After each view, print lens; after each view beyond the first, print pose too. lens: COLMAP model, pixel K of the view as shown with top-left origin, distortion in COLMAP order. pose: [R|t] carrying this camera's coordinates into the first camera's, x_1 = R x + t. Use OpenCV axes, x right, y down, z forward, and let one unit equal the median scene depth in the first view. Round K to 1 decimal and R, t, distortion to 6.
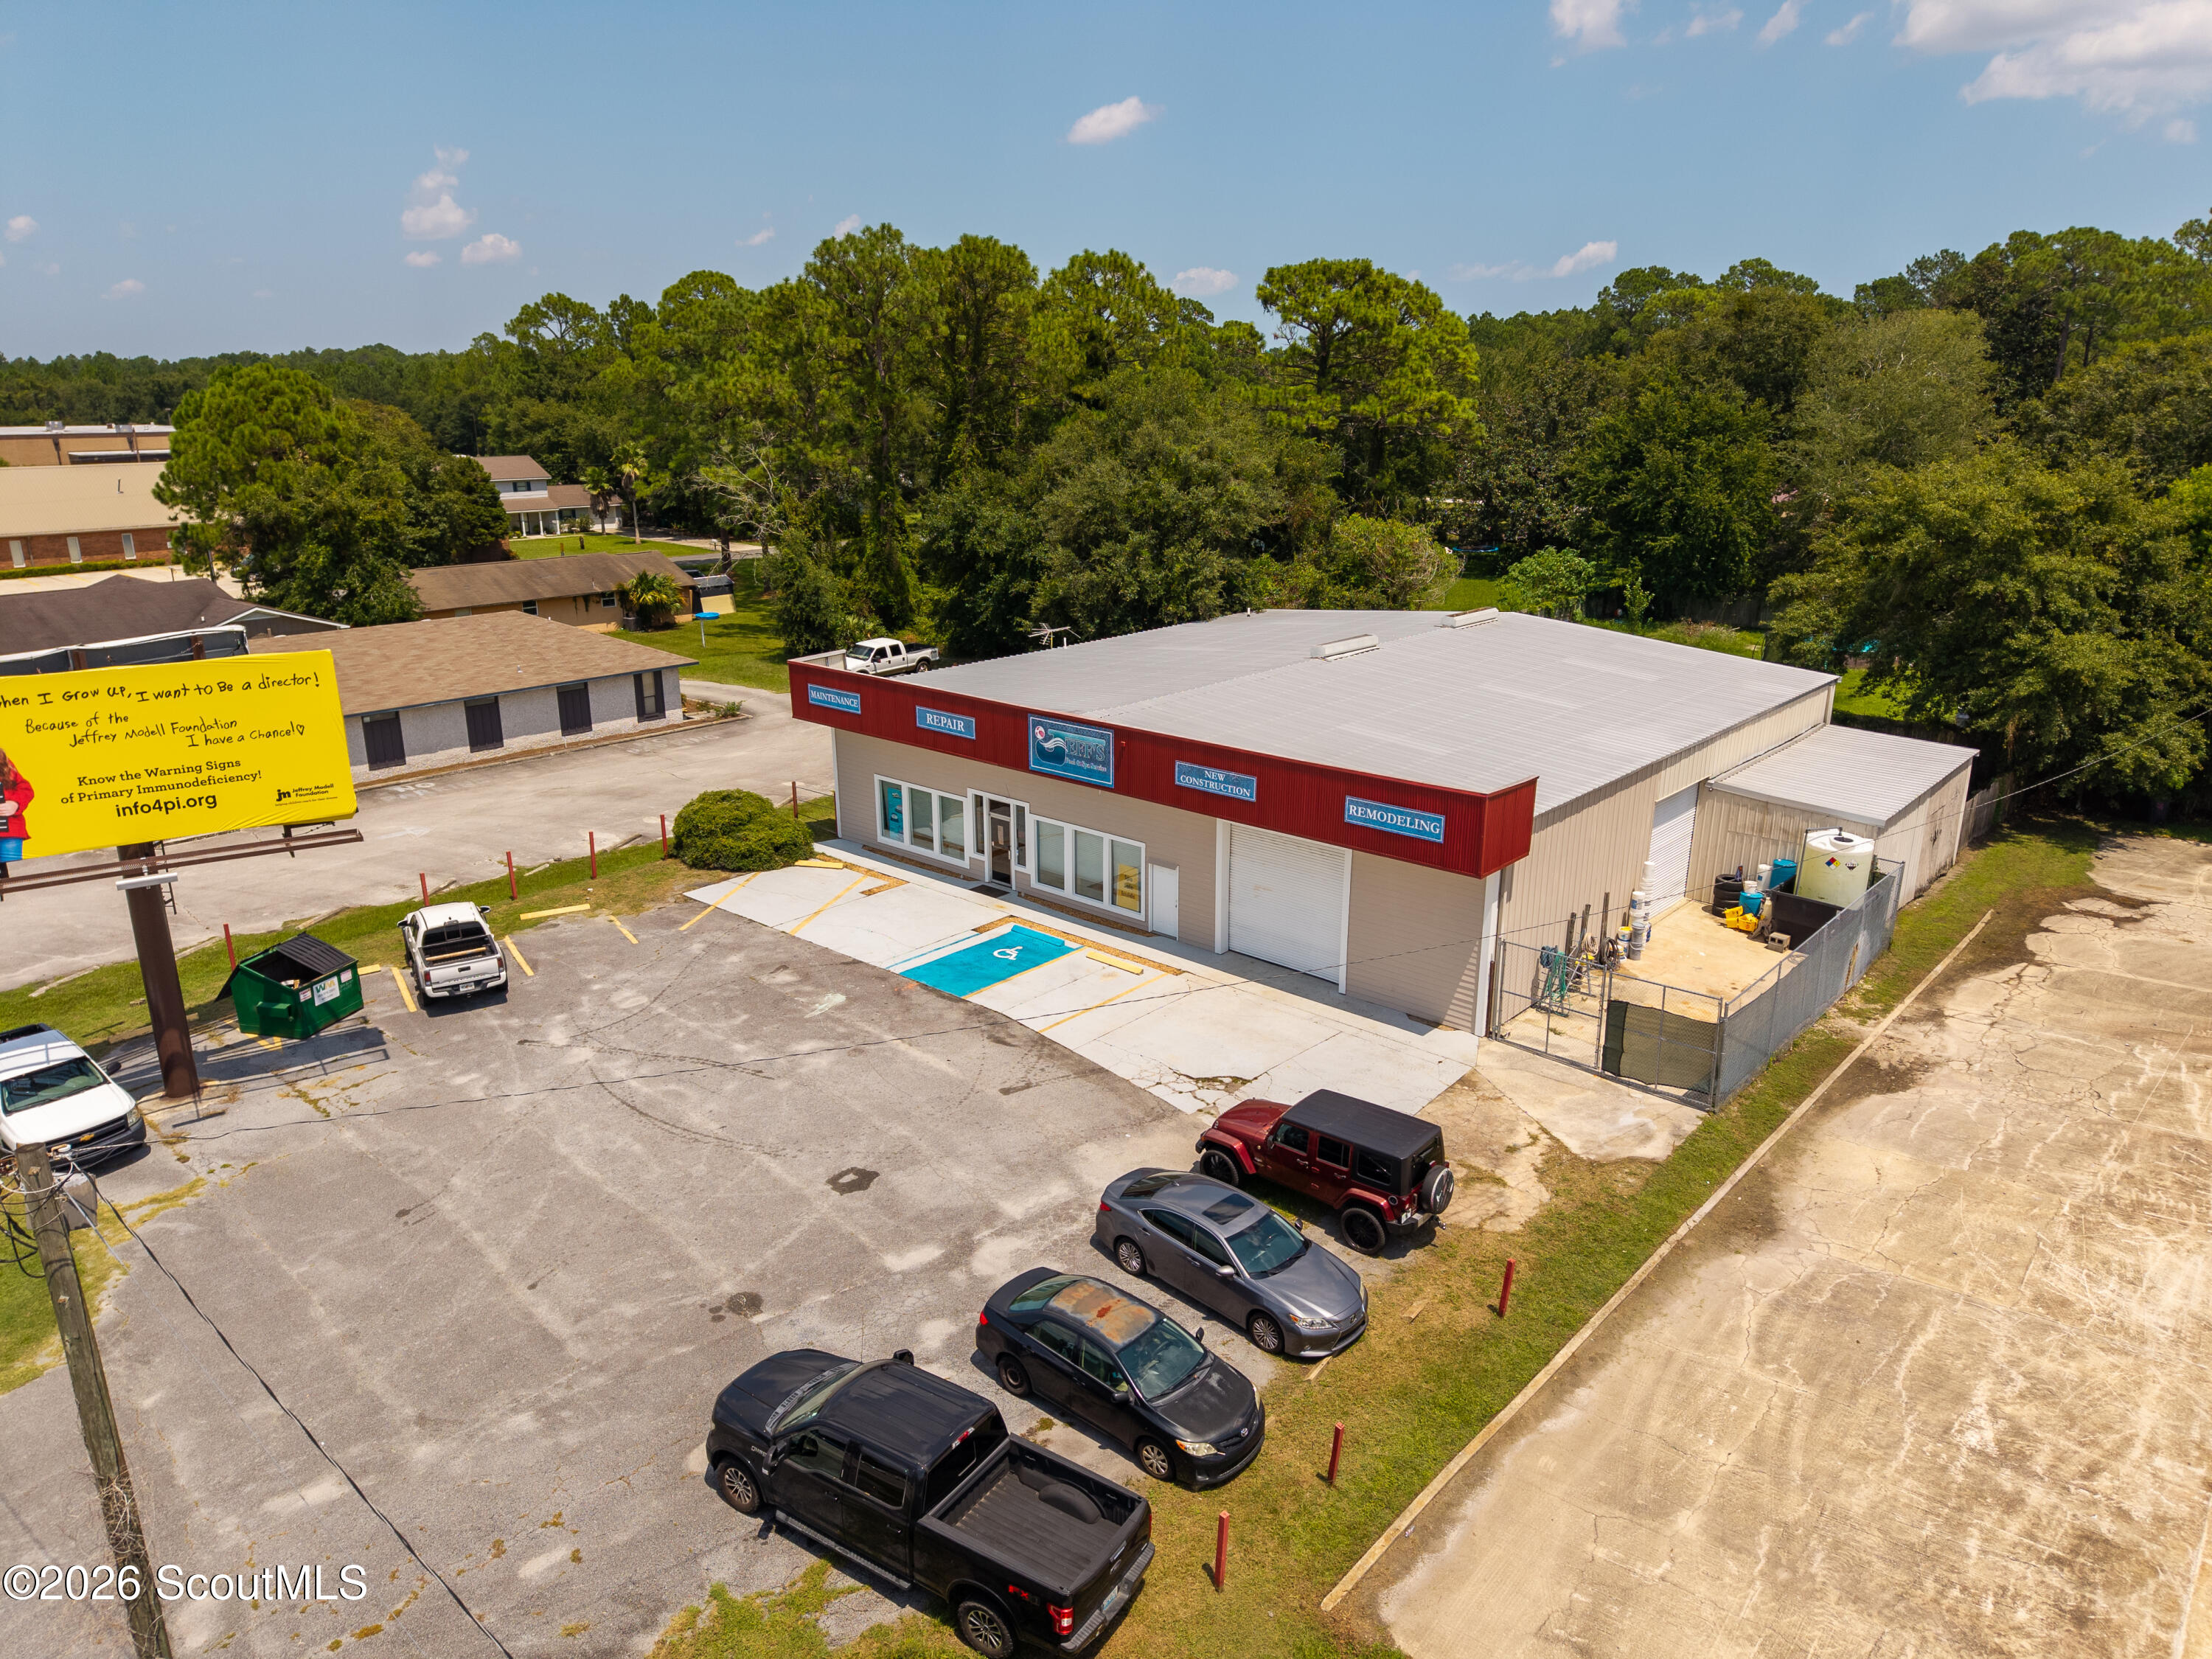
lens RADIAL K [[1479.2, 0, 1109.8], [0, 1479.2, 825.1], [0, 0, 1]] dist [0.044271, -0.054863]
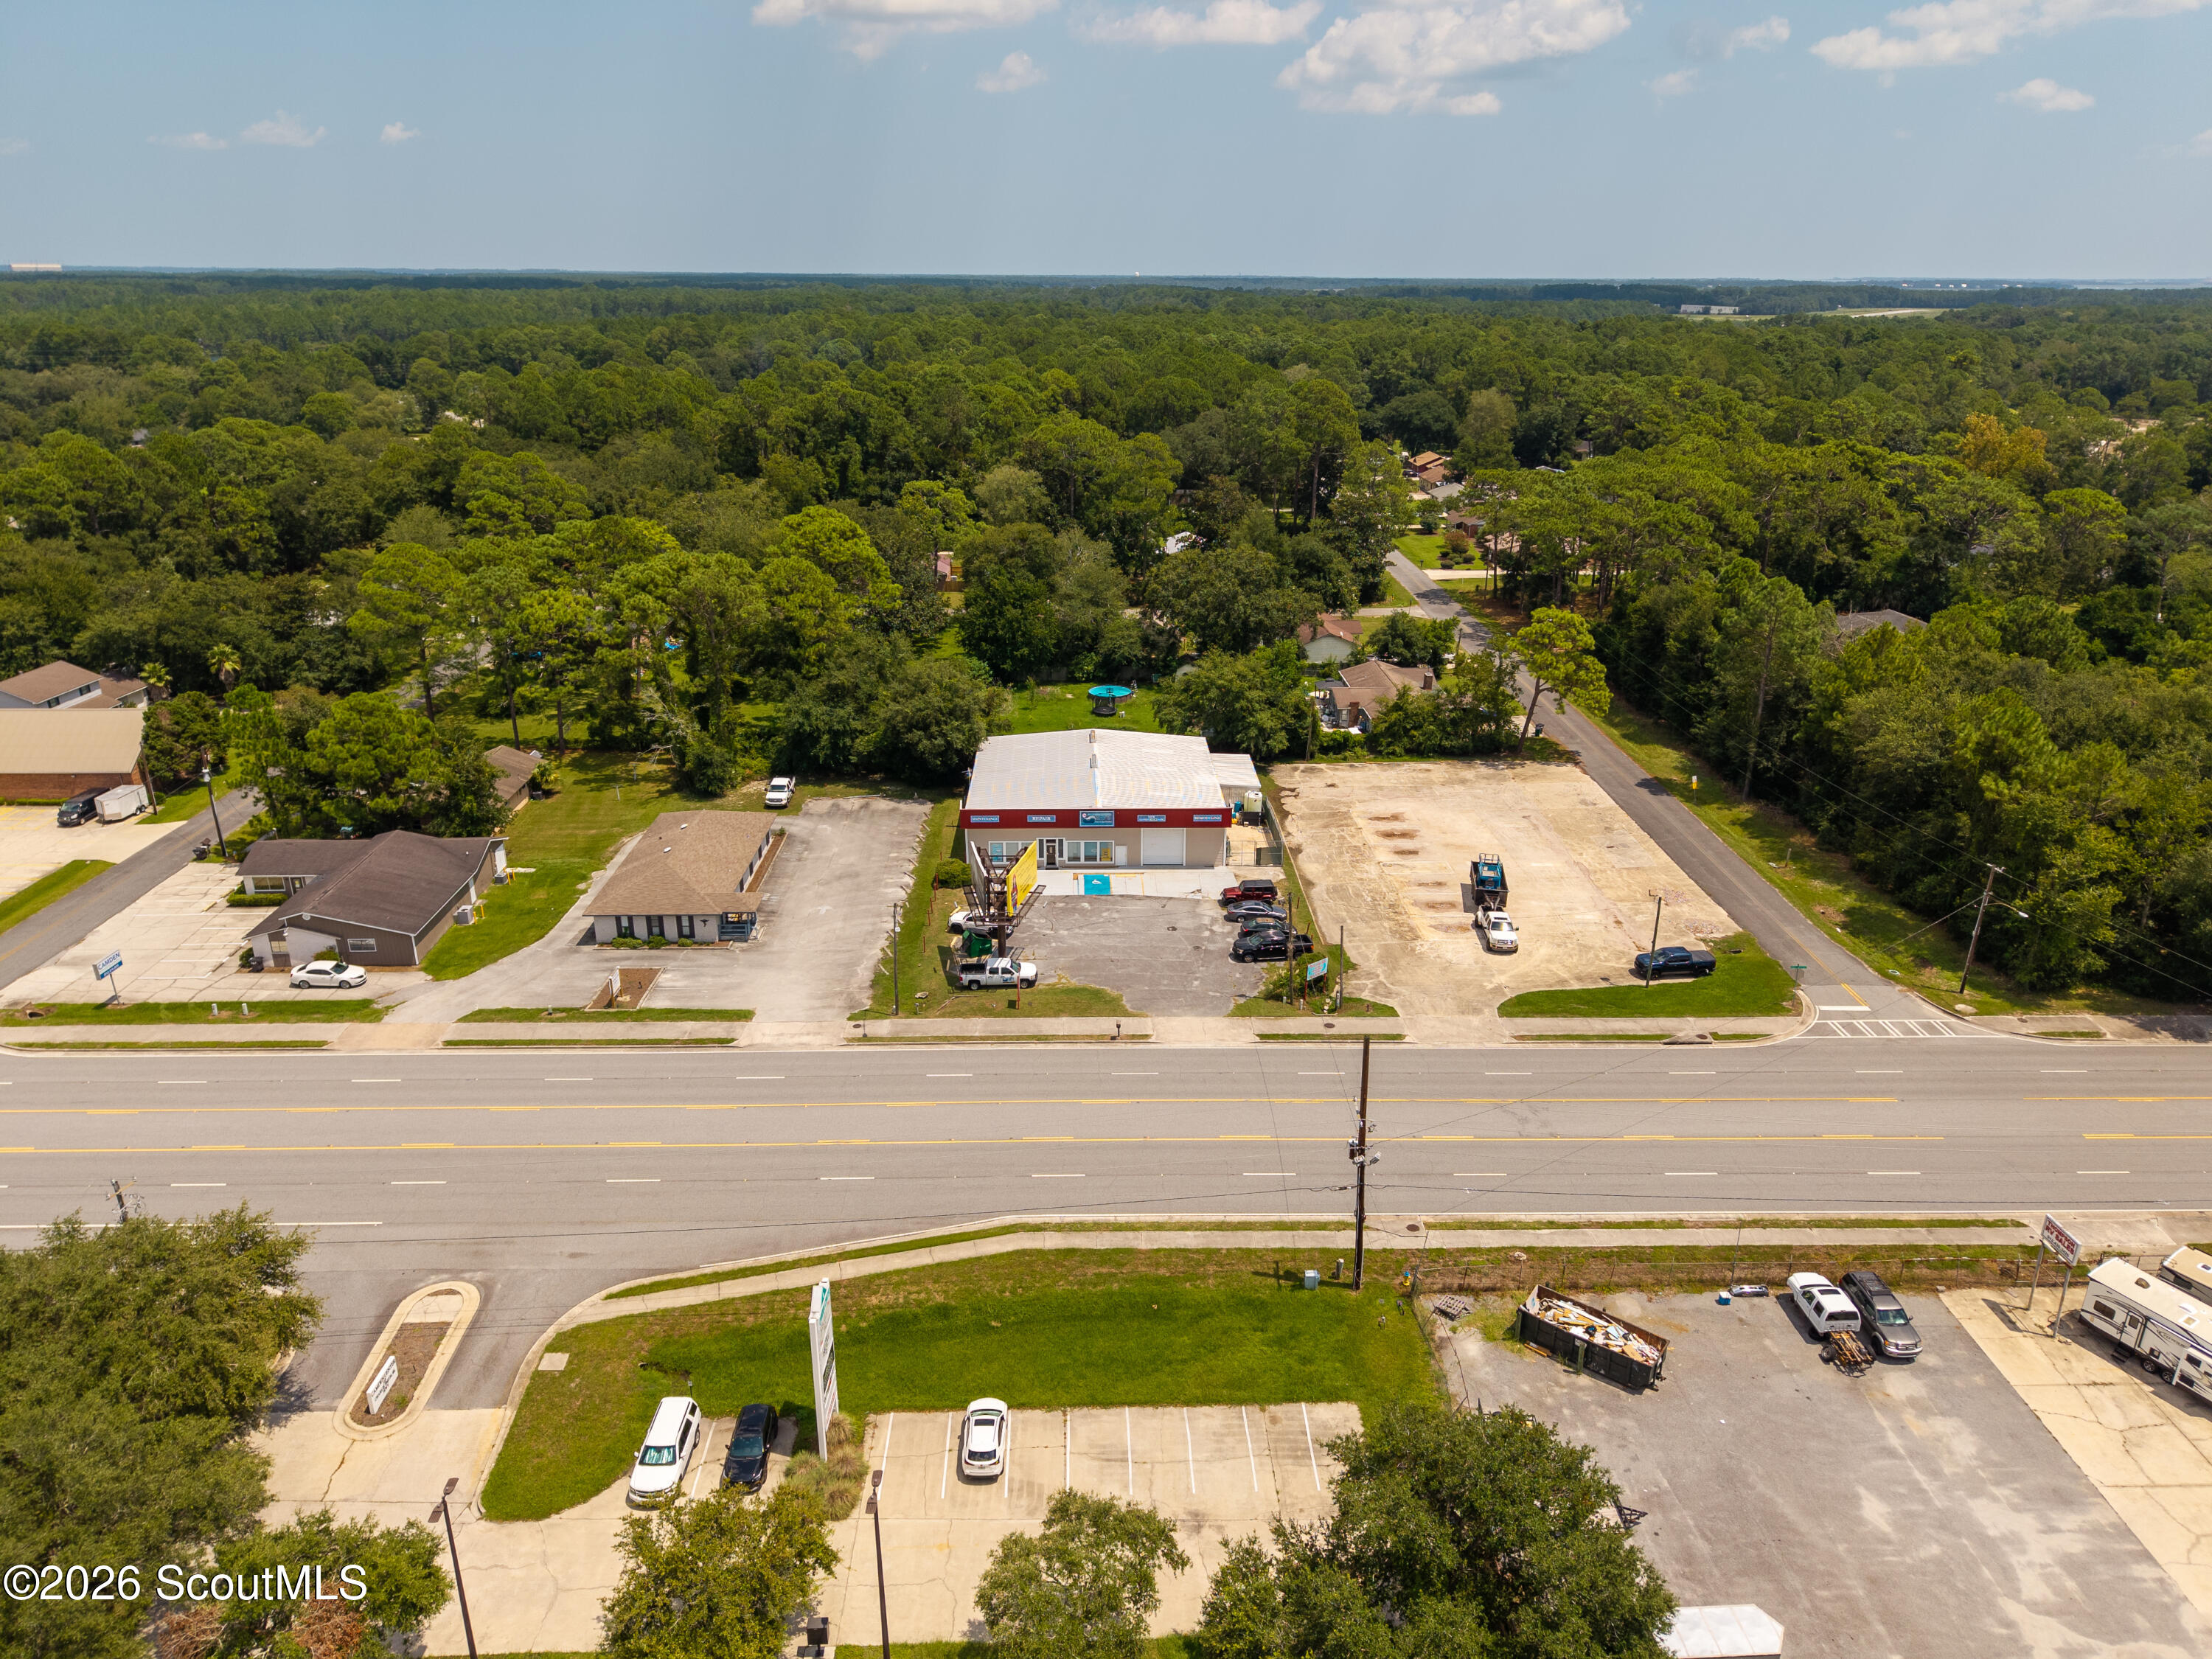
lens RADIAL K [[1472.9, 0, 1106.0], [0, 1472.9, 829.5], [0, 0, 1]] dist [0.054478, -0.061993]
pose [[0.731468, -0.238243, 0.638902, -2.172943], [0.190208, 0.971075, 0.144341, -0.510206], [-0.654810, 0.015943, 0.755626, -1.551820]]
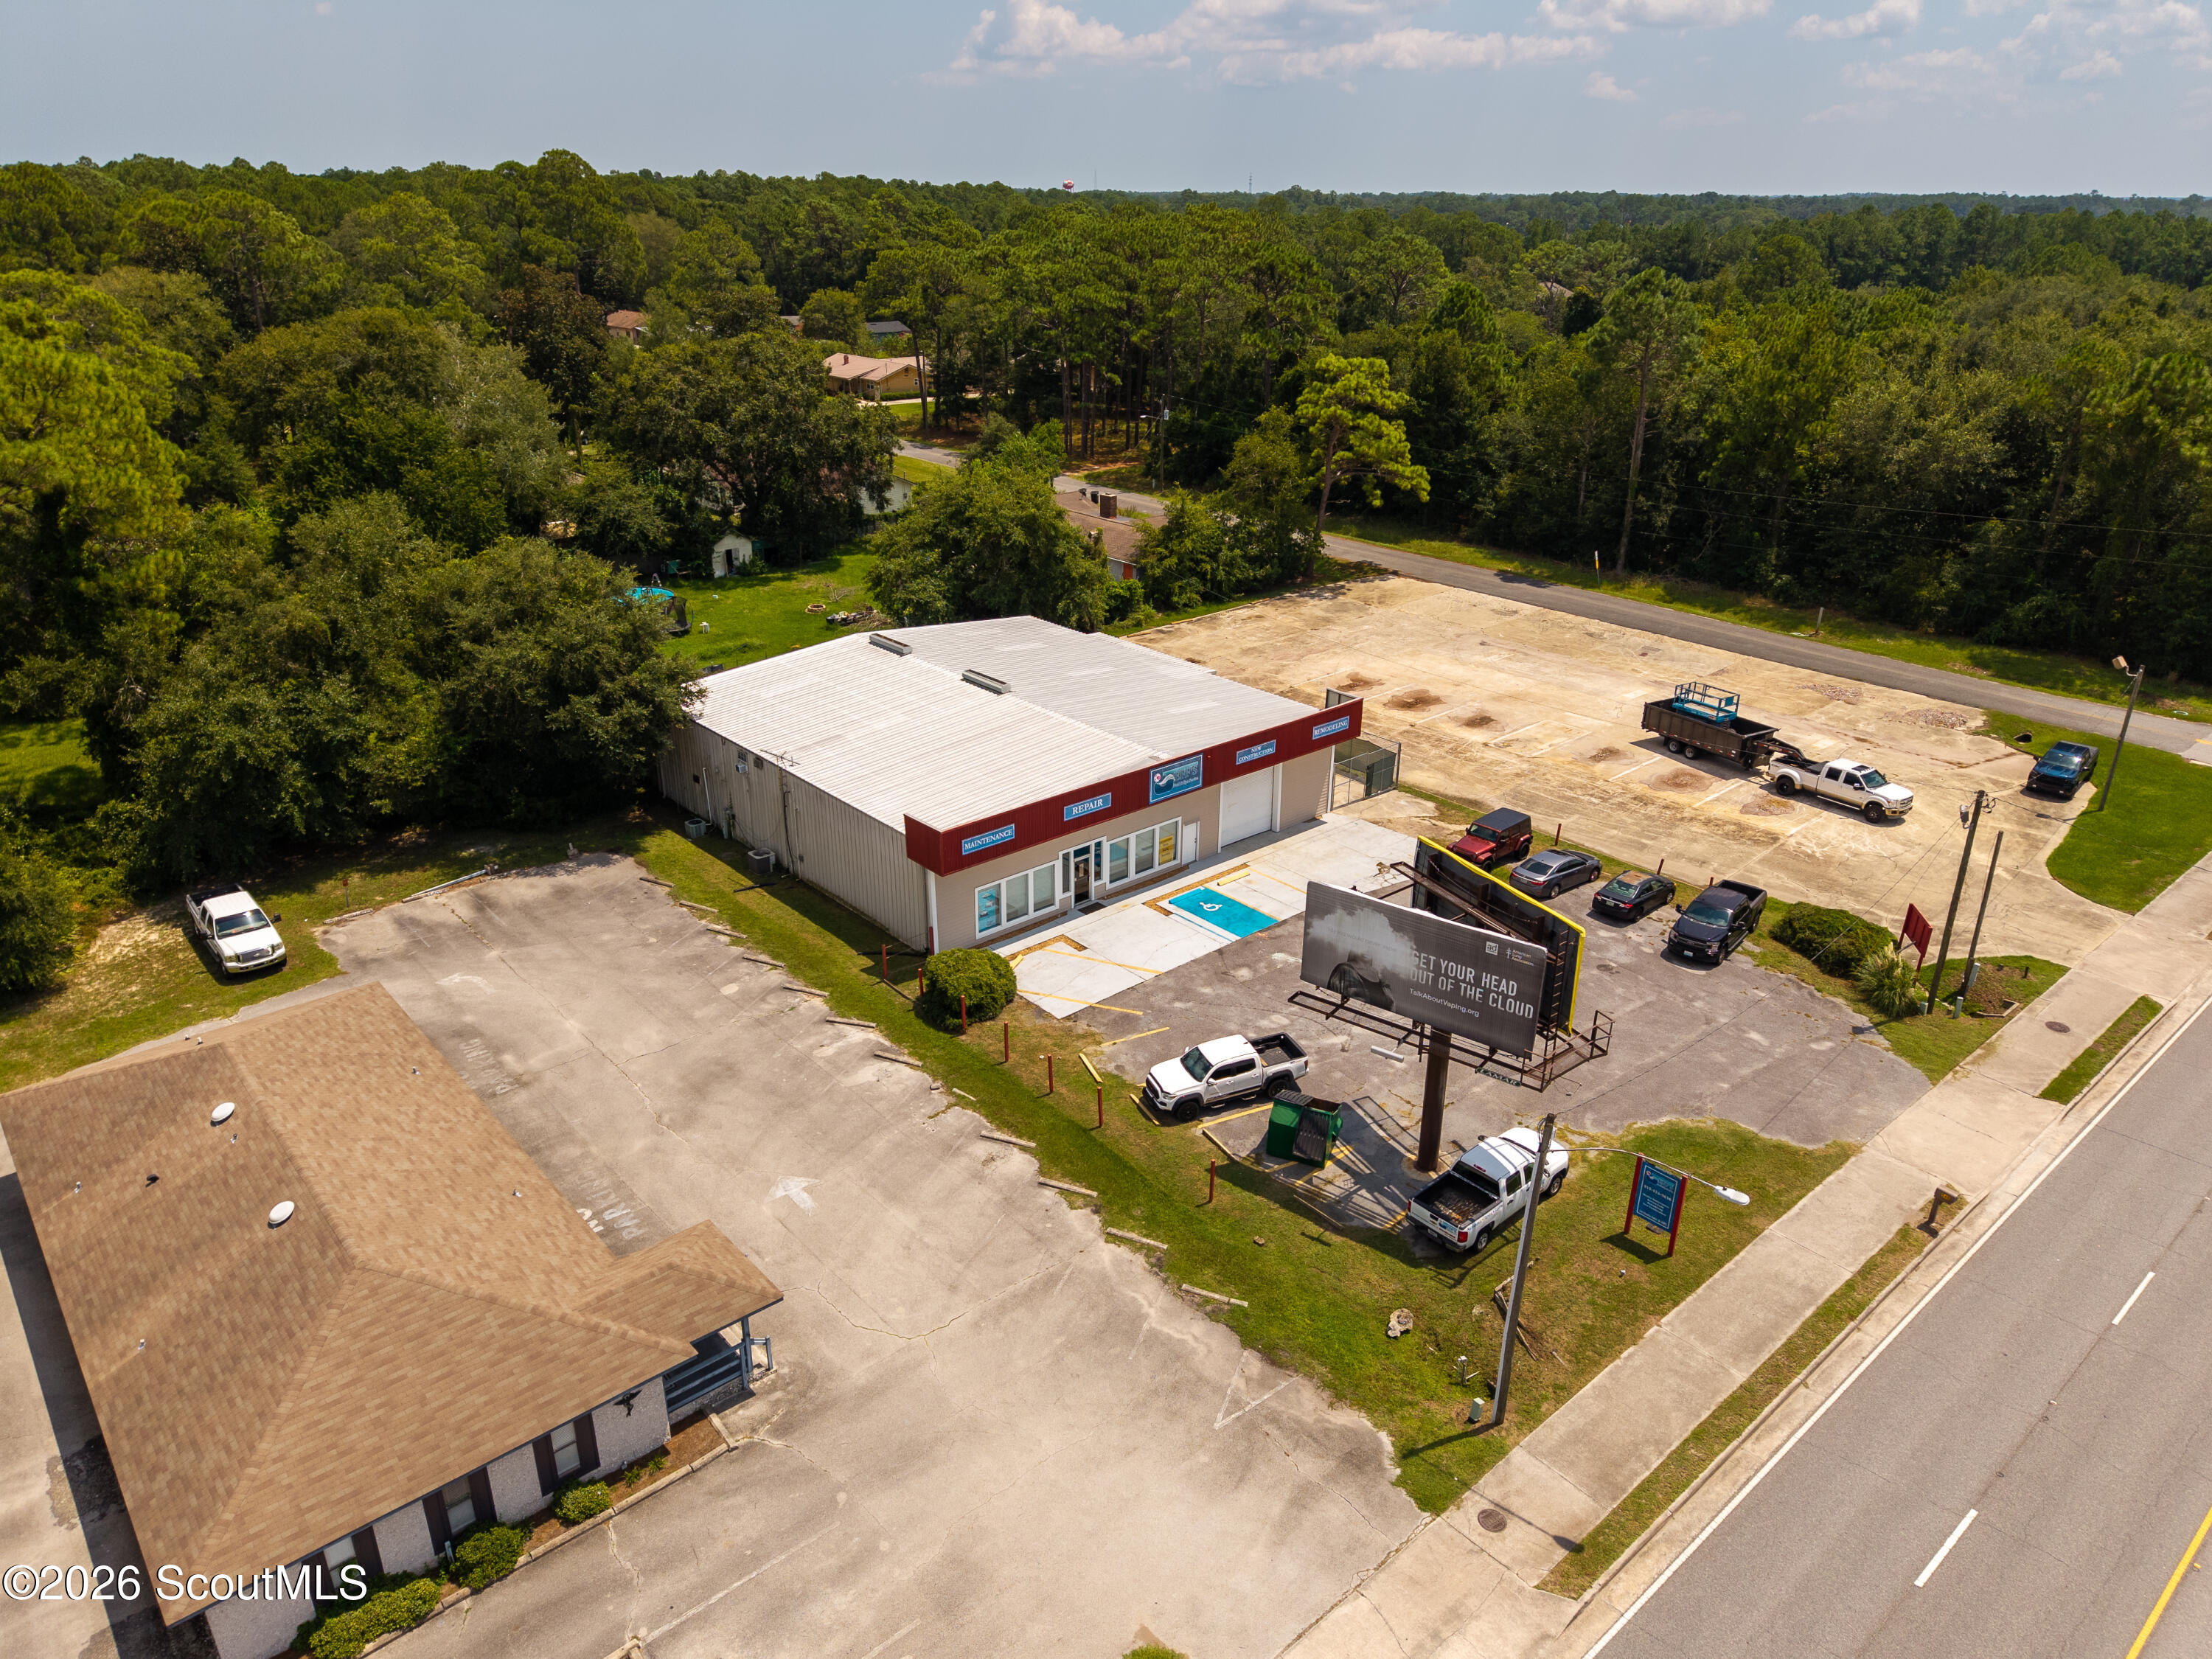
lens RADIAL K [[1479.2, 0, 1109.8], [0, 1479.2, 825.1], [0, 0, 1]] dist [0.044271, -0.054863]
pose [[0.120786, -0.388928, 0.913316, -1.519745], [0.275797, 0.896977, 0.345497, -0.579445], [-0.953597, 0.210158, 0.215608, 0.744421]]
